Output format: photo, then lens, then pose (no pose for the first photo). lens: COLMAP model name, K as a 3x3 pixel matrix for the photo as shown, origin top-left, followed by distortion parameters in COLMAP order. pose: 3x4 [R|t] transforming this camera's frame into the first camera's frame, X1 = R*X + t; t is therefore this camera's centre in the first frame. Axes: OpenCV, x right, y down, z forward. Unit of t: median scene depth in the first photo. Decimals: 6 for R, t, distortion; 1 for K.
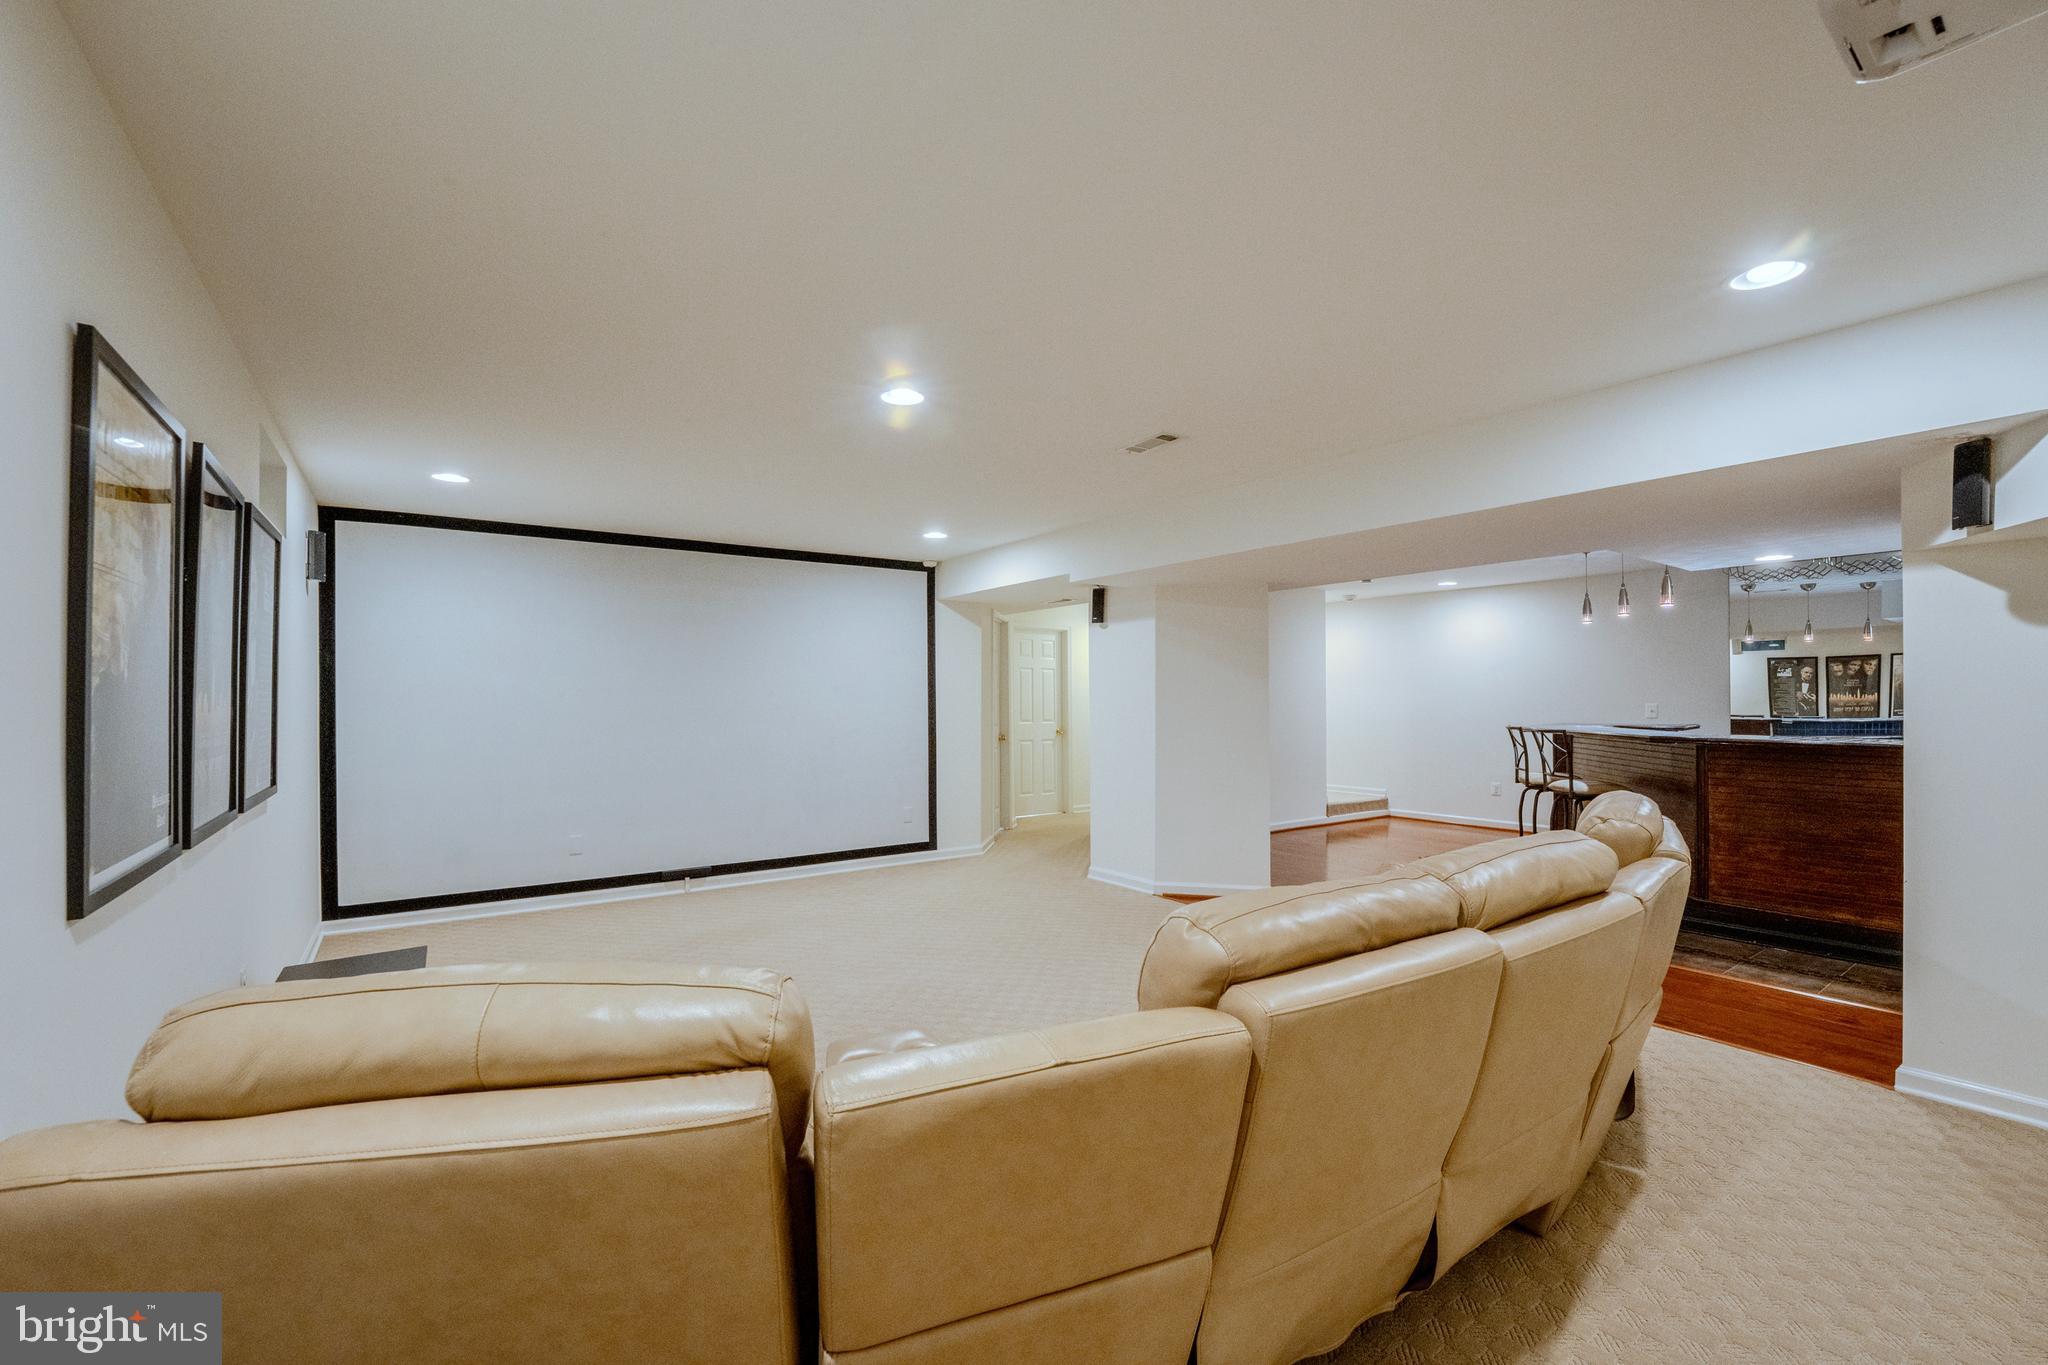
lens RADIAL K [[804.4, 0, 1024.0], [0, 804.4, 682.5], [0, 0, 1]] dist [0.000337, 0.000021]
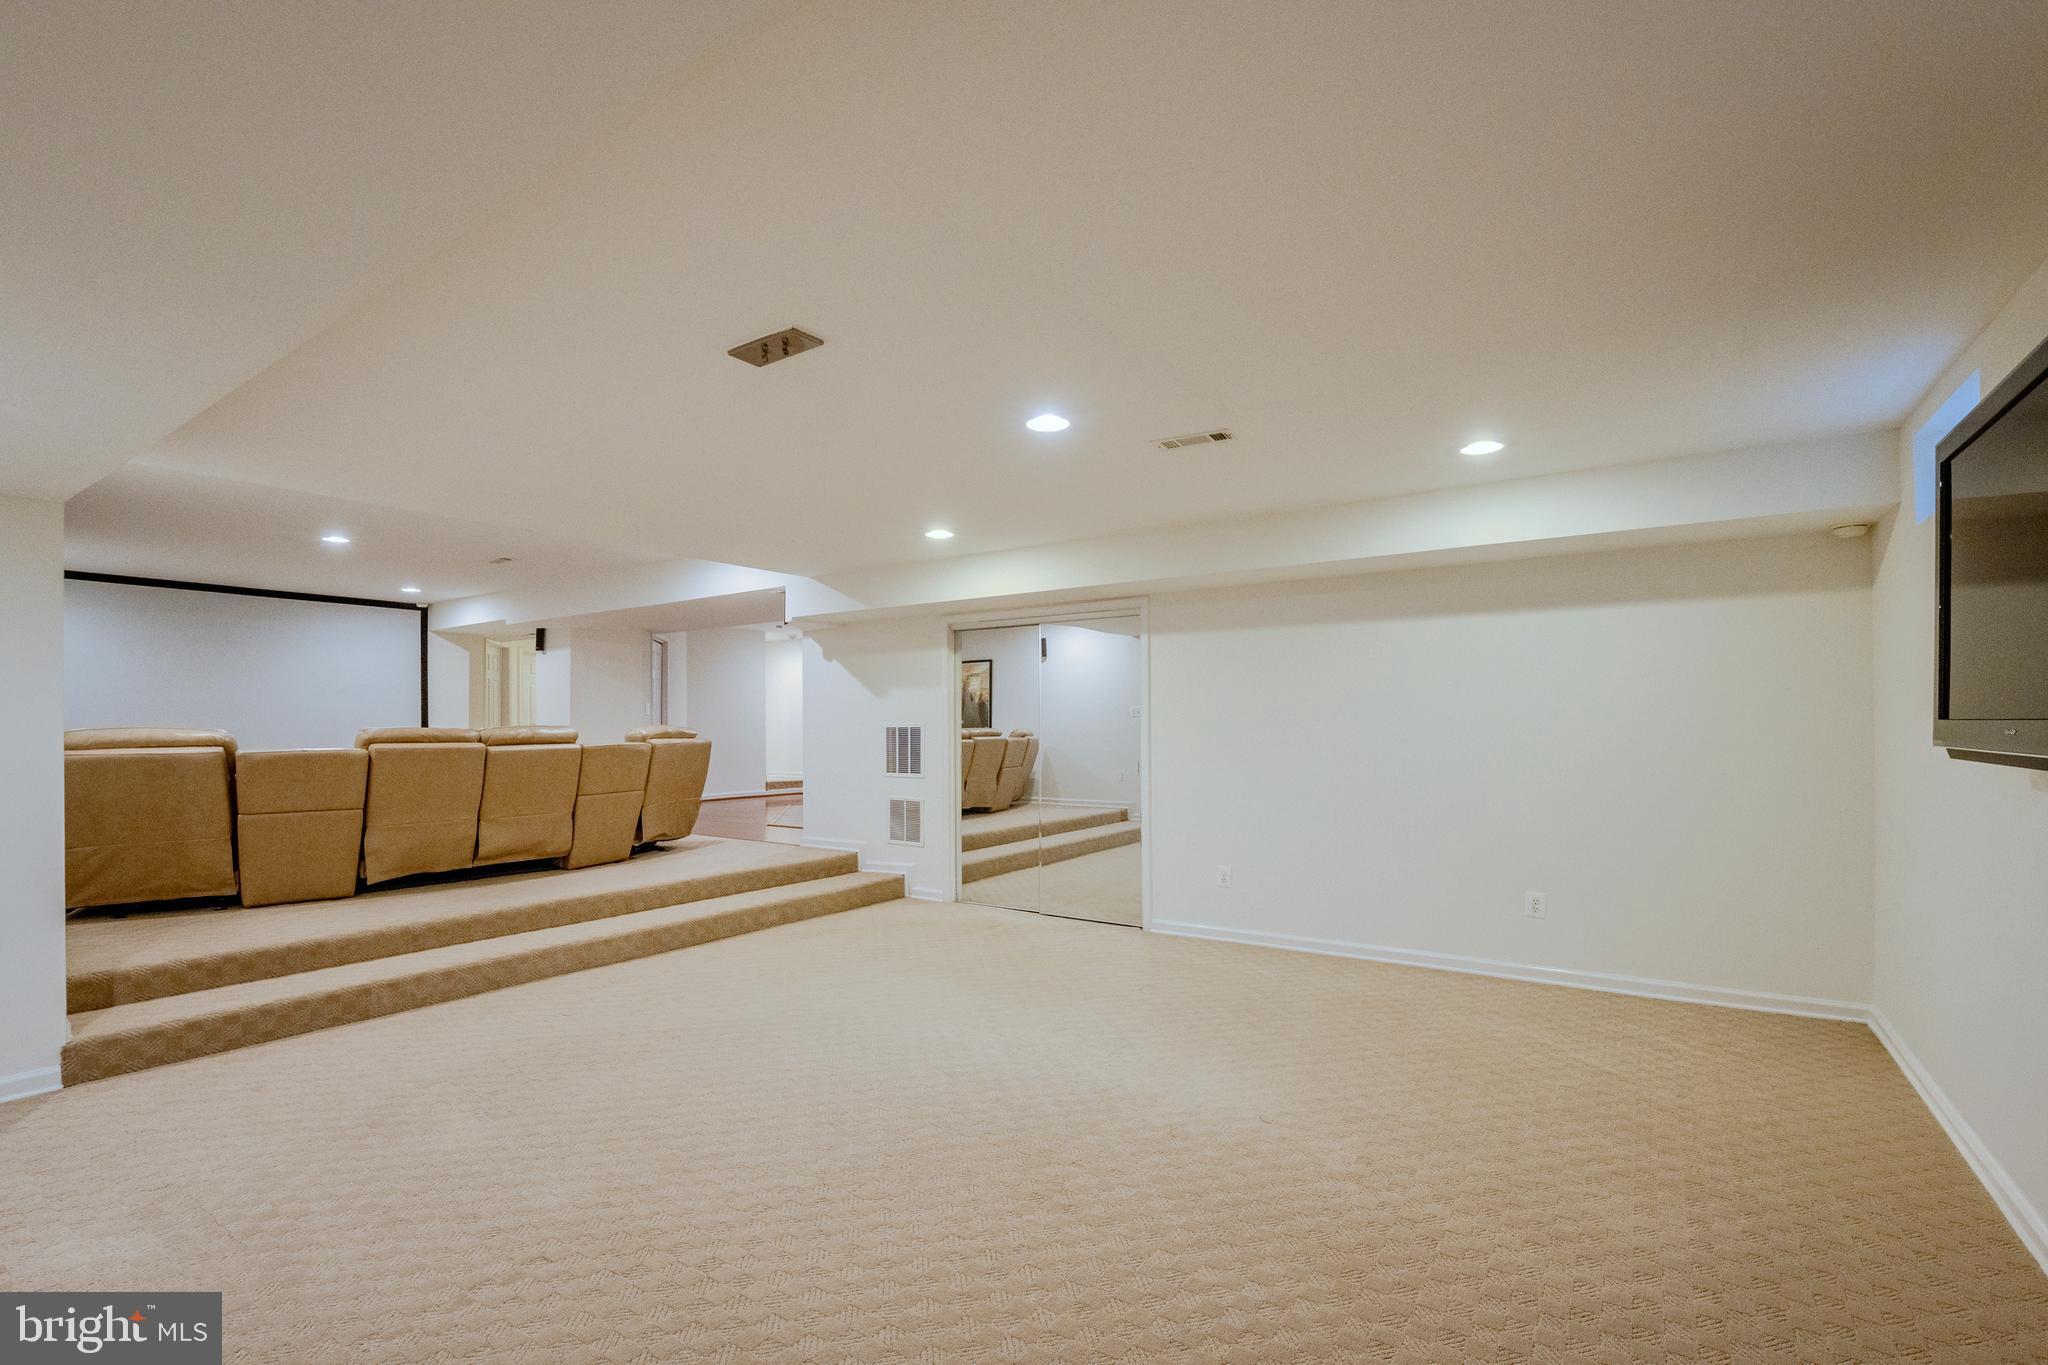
lens RADIAL K [[886.6, 0, 1026.6], [0, 886.6, 691.7], [0, 0, 1]] dist [-0.000123, -0.000094]
pose [[0.937903, 0.009191, 0.346776, 0.374317], [-0.000555, 0.999687, -0.024995, 0.045513], [-0.346897, 0.023250, 0.937615, -0.898756]]
